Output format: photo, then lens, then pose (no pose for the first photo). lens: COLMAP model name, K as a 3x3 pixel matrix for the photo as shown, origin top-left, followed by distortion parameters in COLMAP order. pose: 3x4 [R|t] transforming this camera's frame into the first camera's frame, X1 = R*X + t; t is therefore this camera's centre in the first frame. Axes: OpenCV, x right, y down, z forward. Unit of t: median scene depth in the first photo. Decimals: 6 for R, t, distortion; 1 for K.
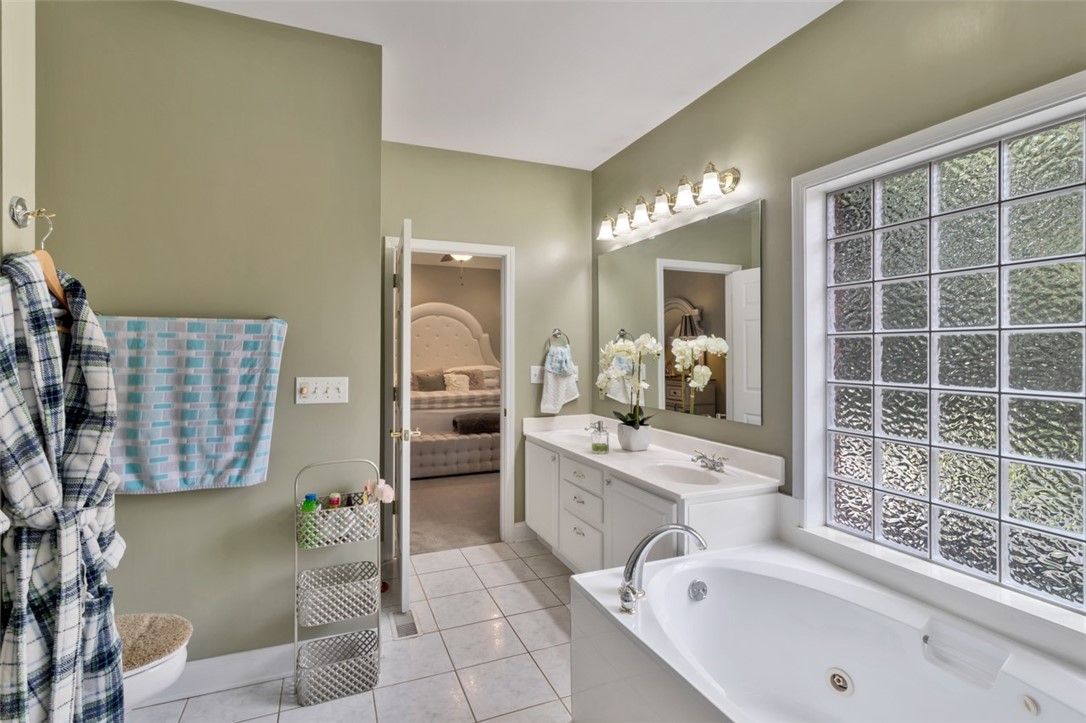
lens RADIAL K [[508.1, 0, 540.5], [0, 508.1, 358.2], [0, 0, 1]] dist [-0.001783, -0.000443]
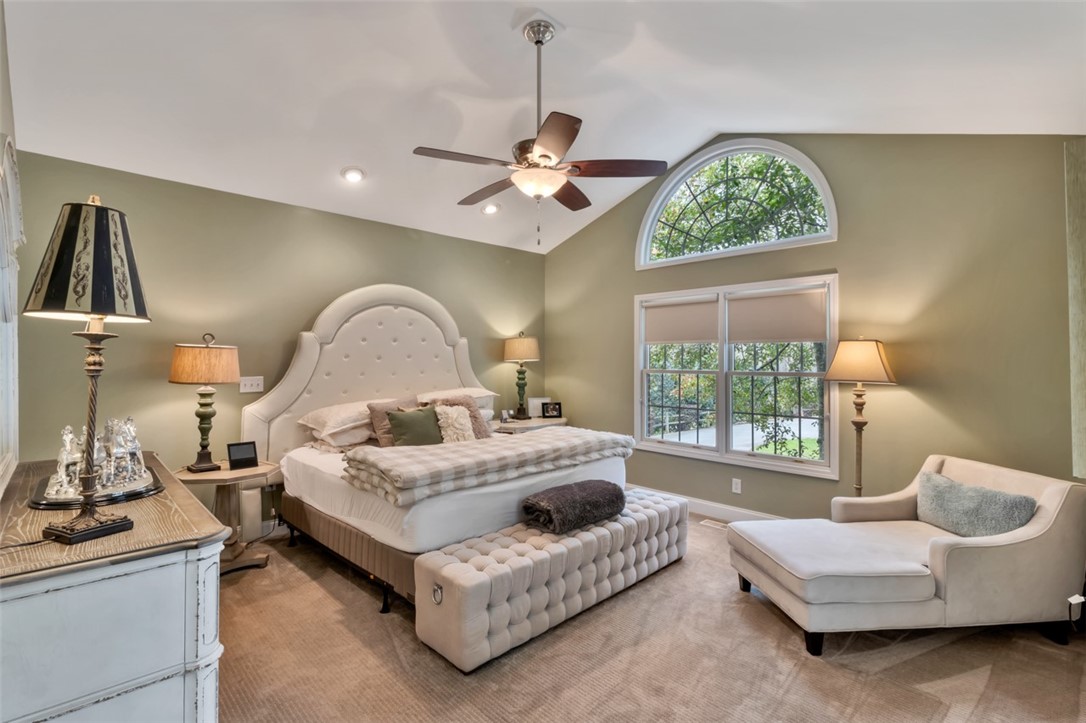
lens RADIAL K [[508.1, 0, 544.0], [0, 508.1, 357.9], [0, 0, 1]] dist [-0.001783, -0.000443]
pose [[0.938782, 0.003454, 0.344496, -0.270068], [0.002644, 0.999848, -0.017229, -0.013773], [-0.344503, 0.017085, 0.938630, 0.418034]]
